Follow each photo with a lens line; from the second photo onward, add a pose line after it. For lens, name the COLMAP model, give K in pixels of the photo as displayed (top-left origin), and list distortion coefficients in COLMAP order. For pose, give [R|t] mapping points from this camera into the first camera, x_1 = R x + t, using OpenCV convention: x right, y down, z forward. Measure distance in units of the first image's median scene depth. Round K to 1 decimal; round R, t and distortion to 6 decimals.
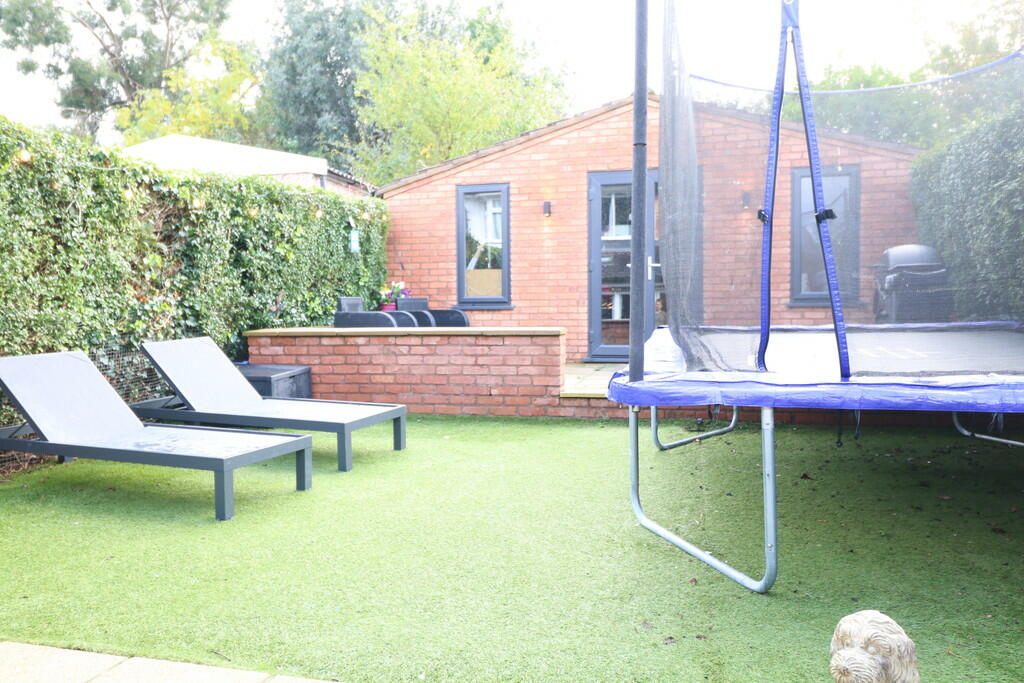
lens RADIAL K [[799.6, 0, 512.9], [0, 799.6, 341.7], [0, 0, 1]] dist [0.010478, 0.006500]
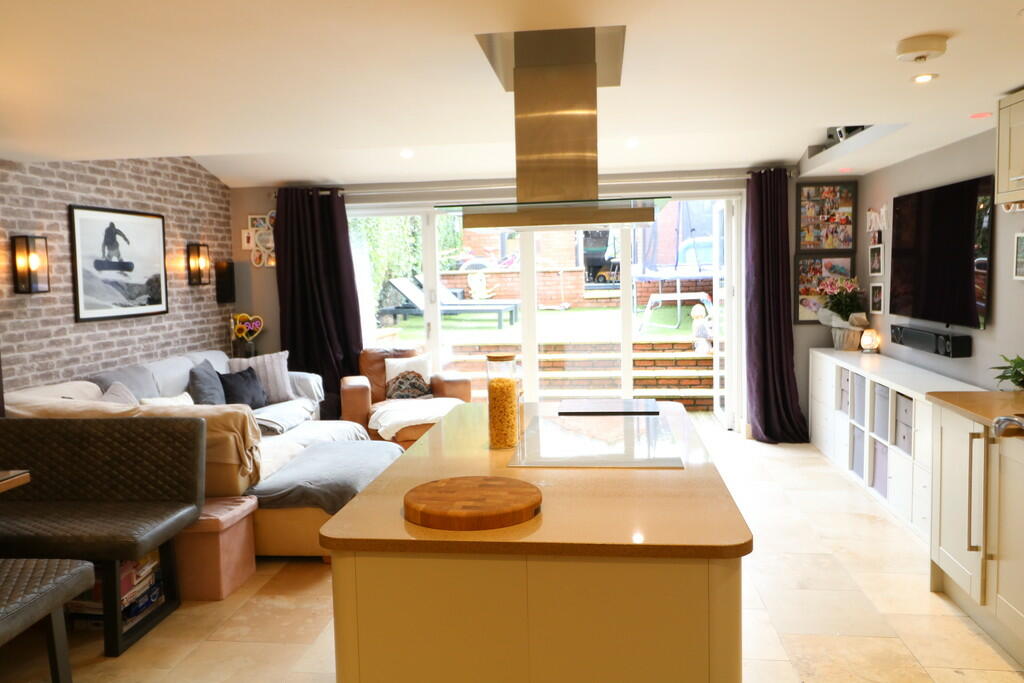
lens RADIAL K [[799.6, 0, 514.7], [0, 799.6, 342.1], [0, 0, 1]] dist [0.010478, 0.006500]
pose [[0.991306, -0.029497, 0.128226, -0.390399], [0.023107, 0.998429, 0.051040, 0.066612], [-0.129530, -0.047633, 0.990431, -1.103162]]
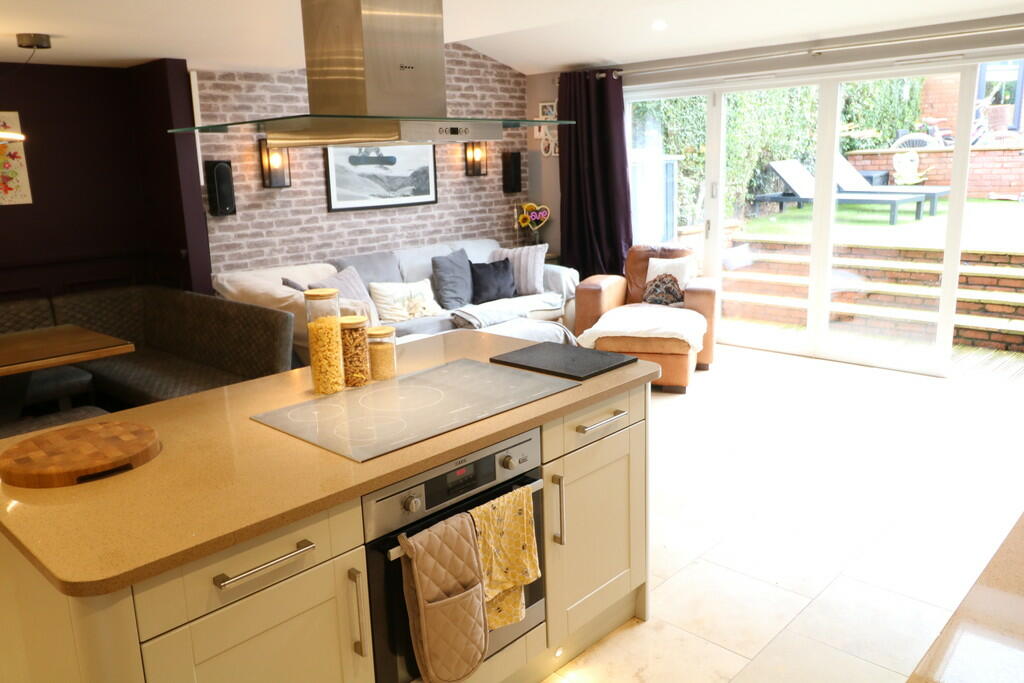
lens RADIAL K [[799.6, 0, 506.9], [0, 799.6, 339.6], [0, 0, 1]] dist [0.010478, 0.006500]
pose [[0.871970, 0.089131, -0.481378, -0.102013], [0.006793, 0.980989, 0.193943, 0.045789], [0.489513, -0.172383, 0.854787, -0.975003]]
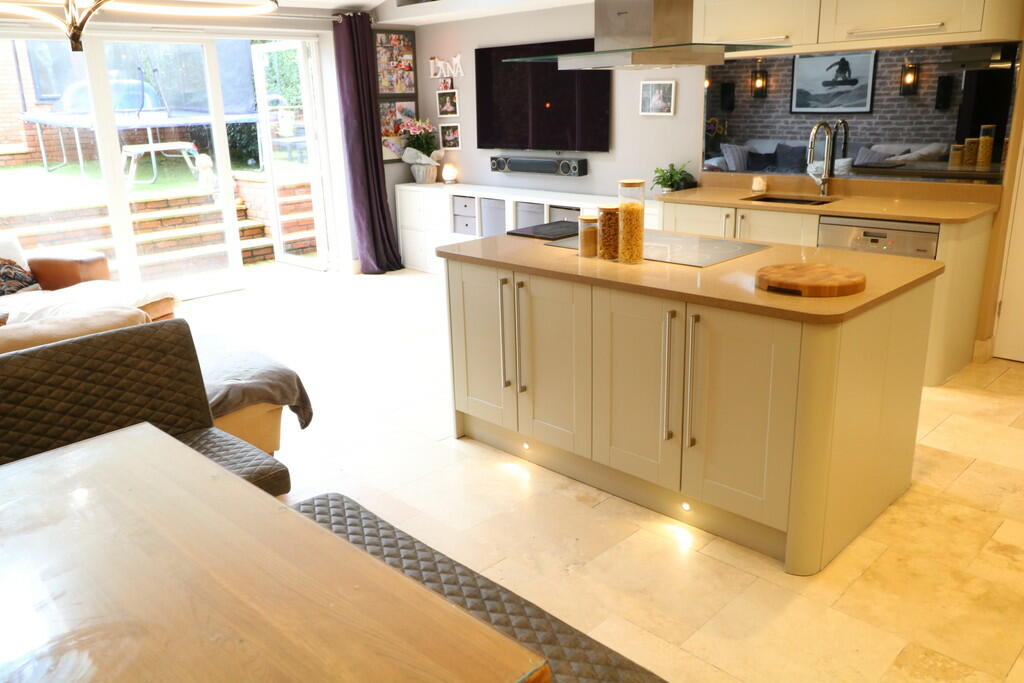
lens RADIAL K [[799.6, 0, 520.8], [0, 799.6, 340.4], [0, 0, 1]] dist [0.010478, 0.006500]
pose [[0.533797, -0.251585, 0.807320, -0.829760], [0.059731, 0.963550, 0.260776, 0.060824], [-0.843500, -0.090980, 0.529368, -0.896582]]
